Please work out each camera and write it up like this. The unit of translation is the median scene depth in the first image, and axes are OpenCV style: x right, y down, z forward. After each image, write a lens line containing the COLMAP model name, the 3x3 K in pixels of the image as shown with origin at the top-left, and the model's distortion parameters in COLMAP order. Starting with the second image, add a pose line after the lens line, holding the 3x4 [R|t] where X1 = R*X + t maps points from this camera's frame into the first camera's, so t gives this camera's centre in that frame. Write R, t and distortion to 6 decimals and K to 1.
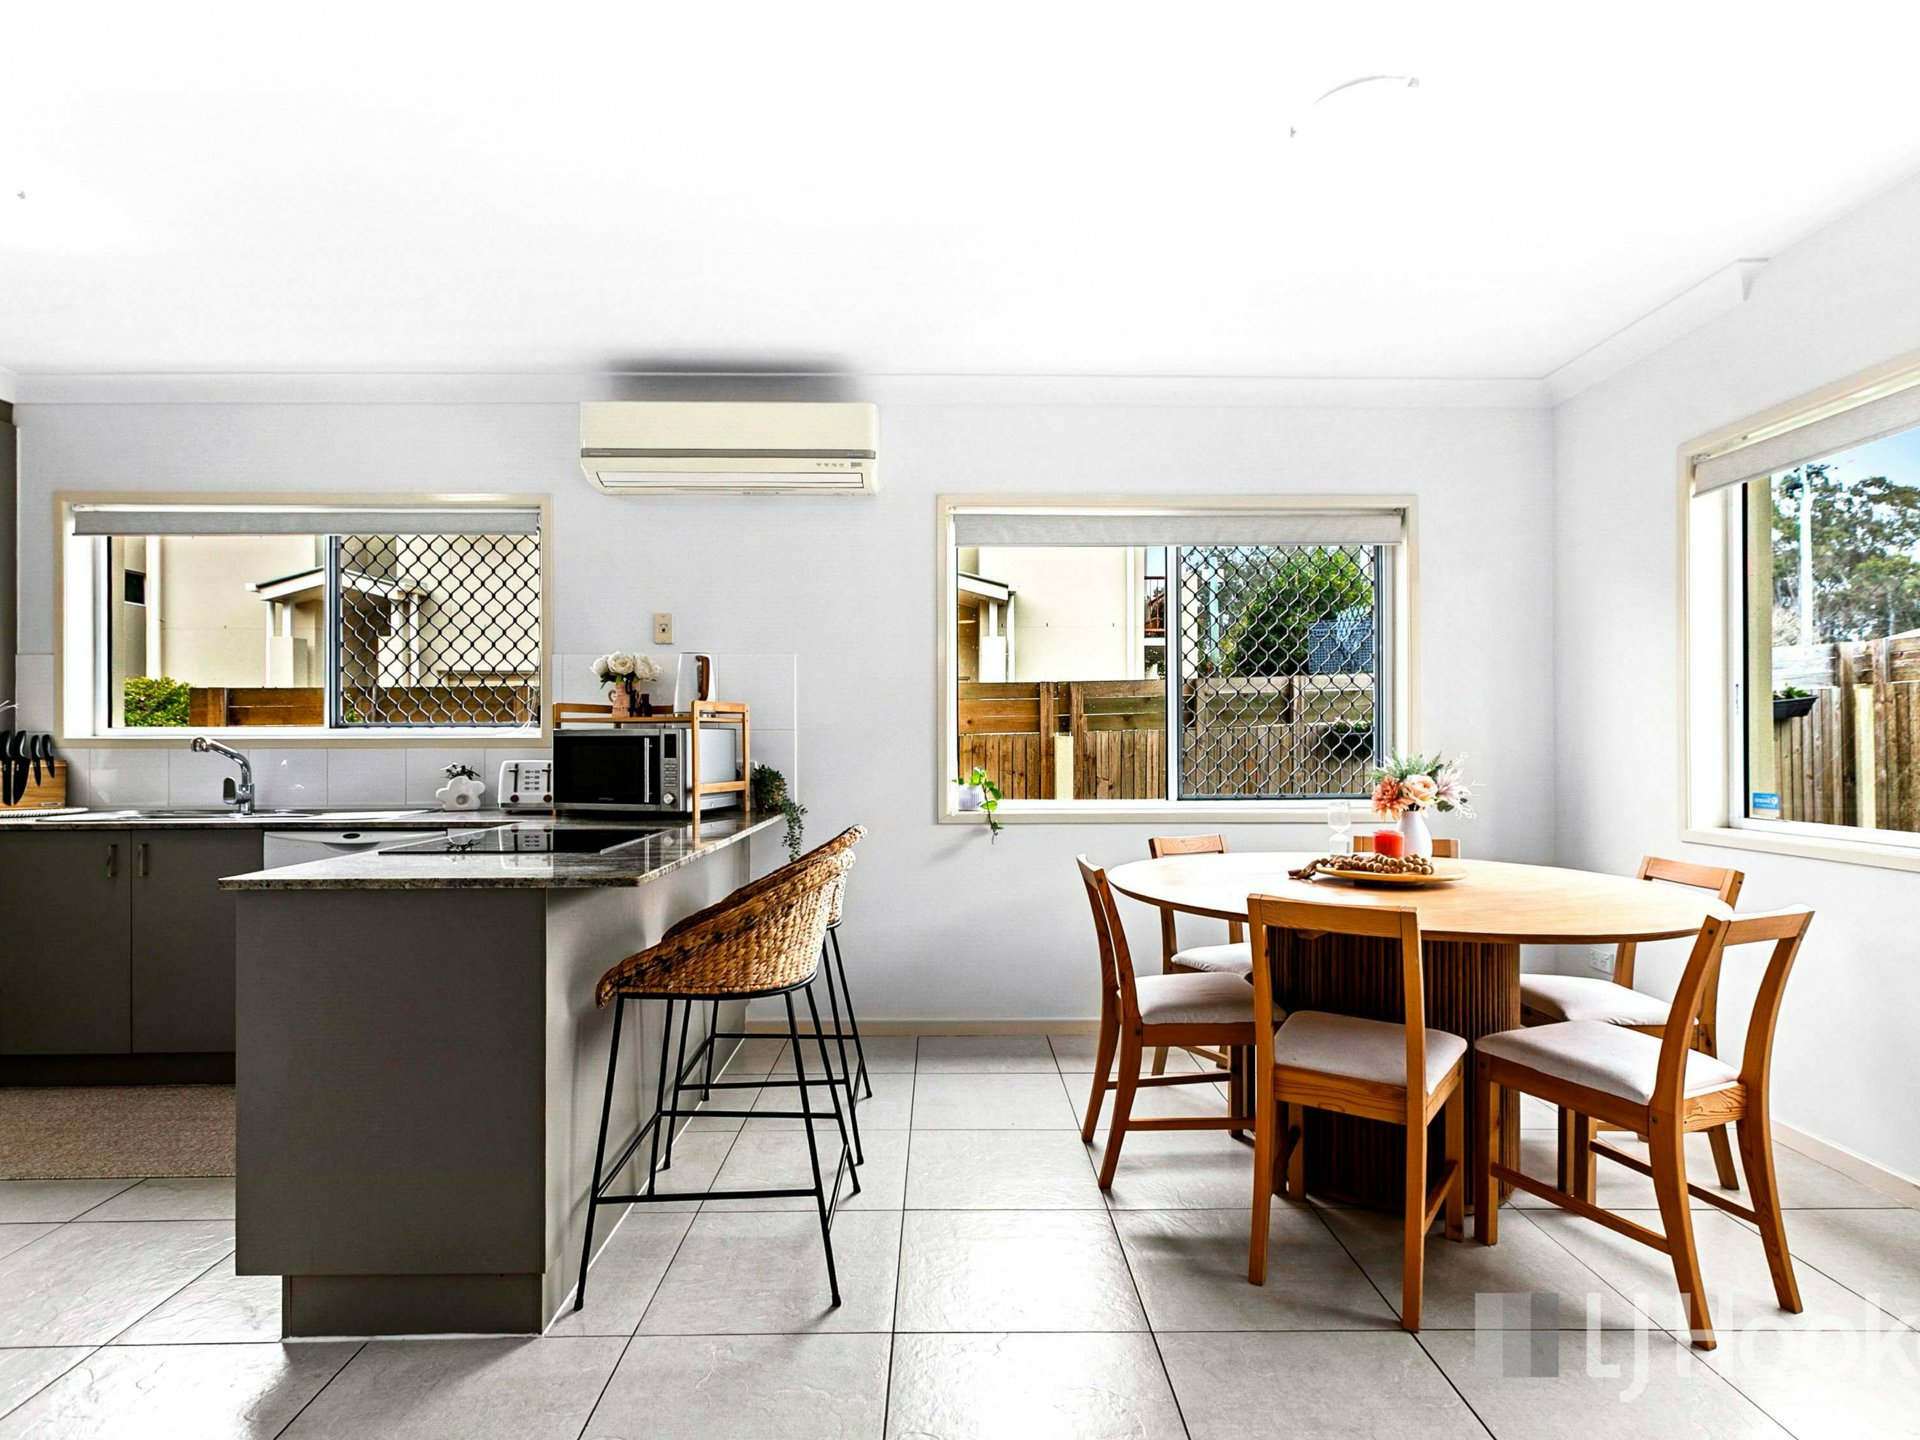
lens RADIAL K [[986.6, 0, 958.1], [0, 986.6, 727.3], [0, 0, 1]] dist [-0.005520, 0.004123]
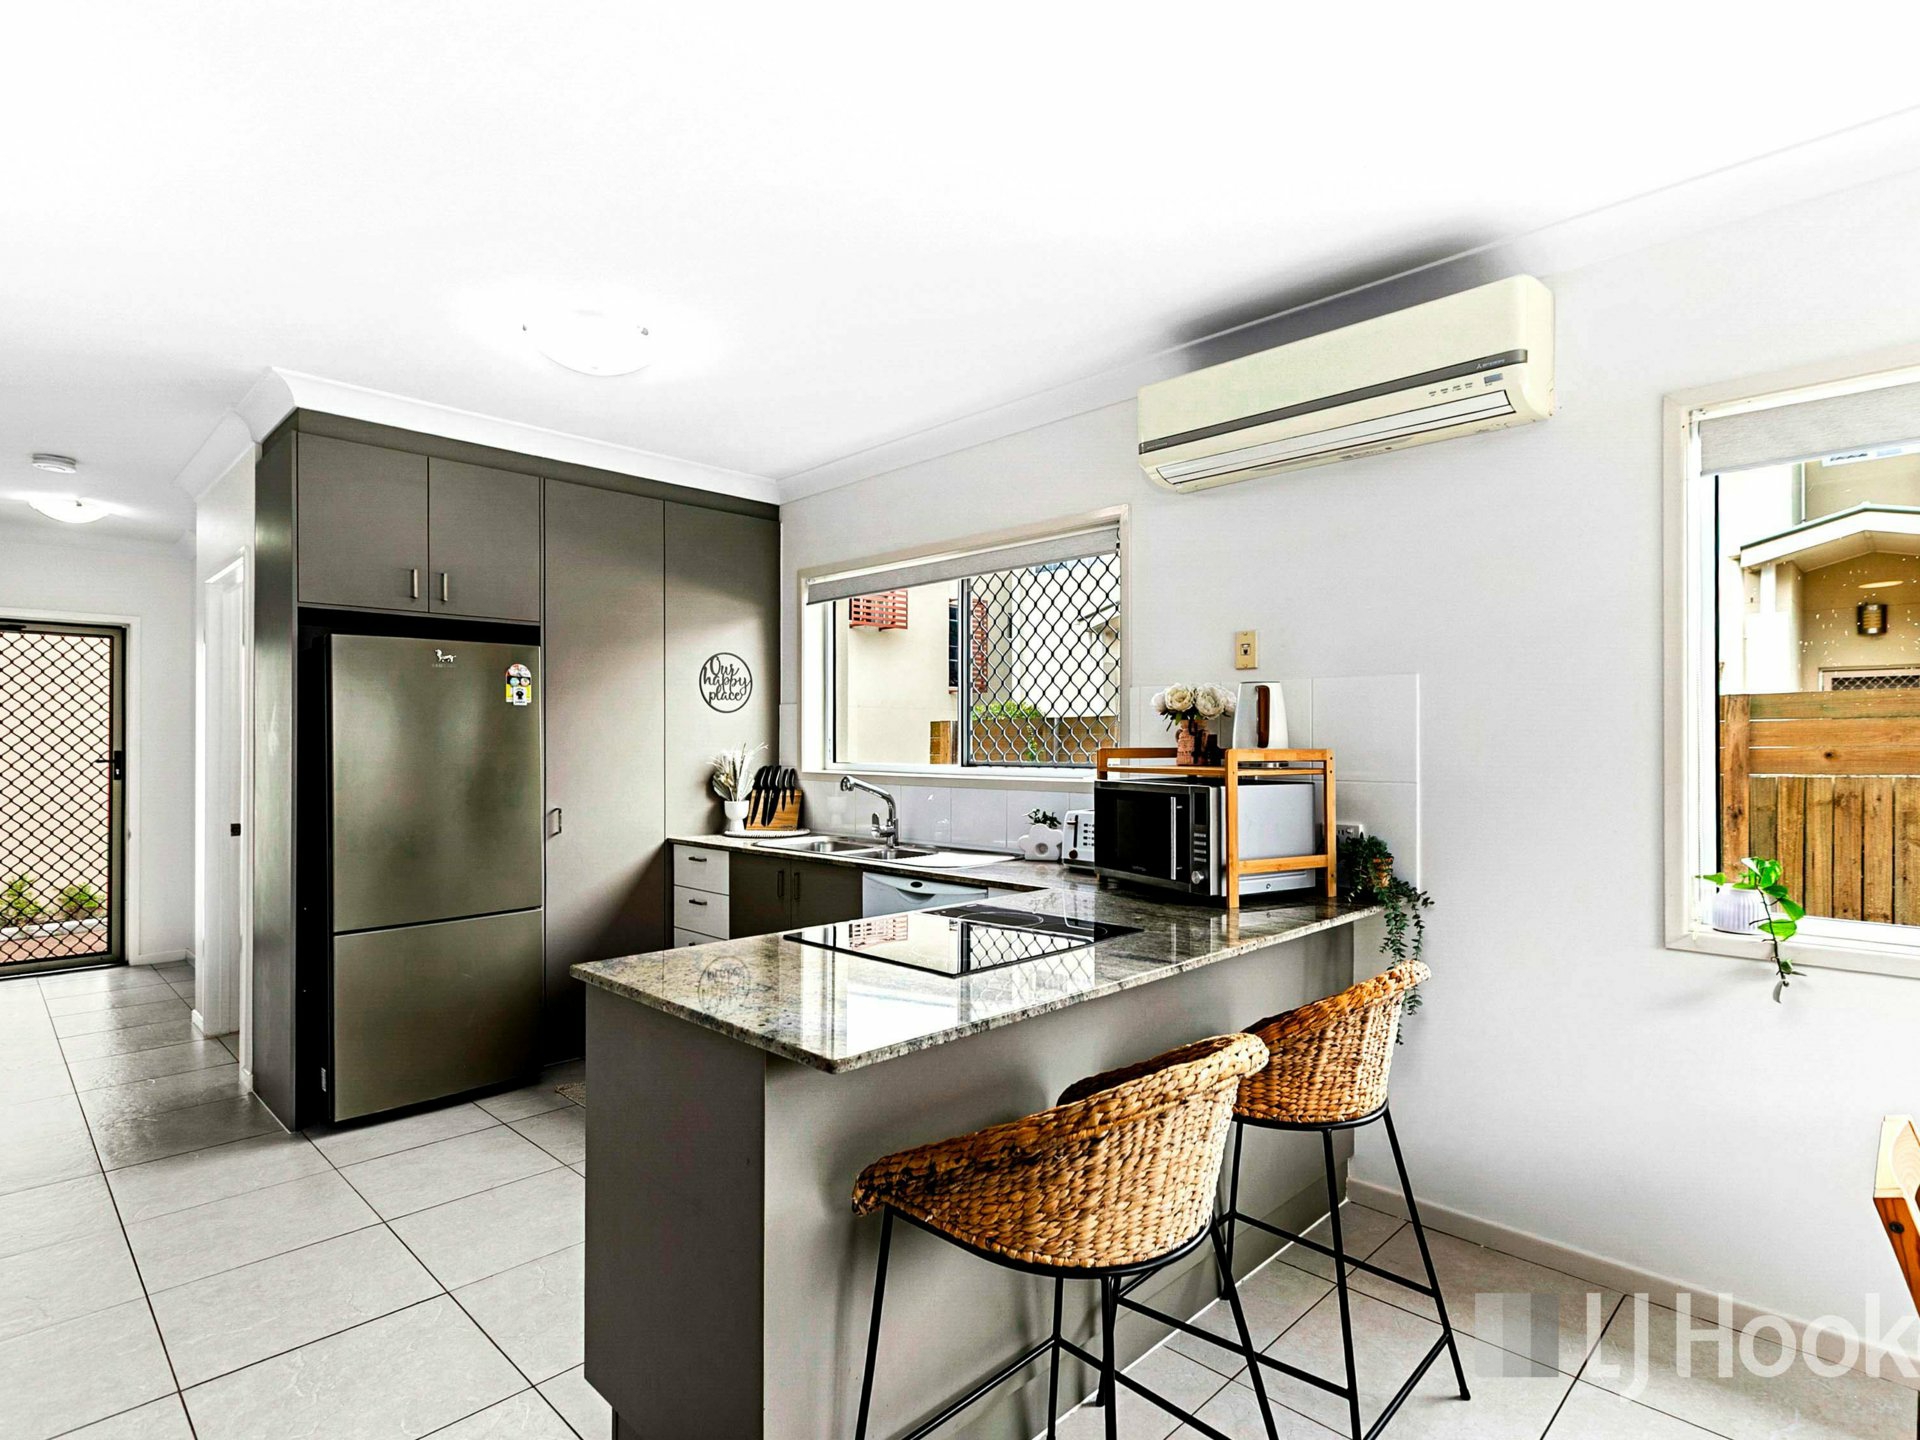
lens RADIAL K [[986.6, 0, 967.6], [0, 986.6, 735.4], [0, 0, 1]] dist [-0.005520, 0.004123]
pose [[0.703419, -0.004219, -0.710763, 0.111927], [0.007282, 0.999973, 0.001271, -0.035741], [0.710738, -0.006070, 0.703430, 0.299007]]
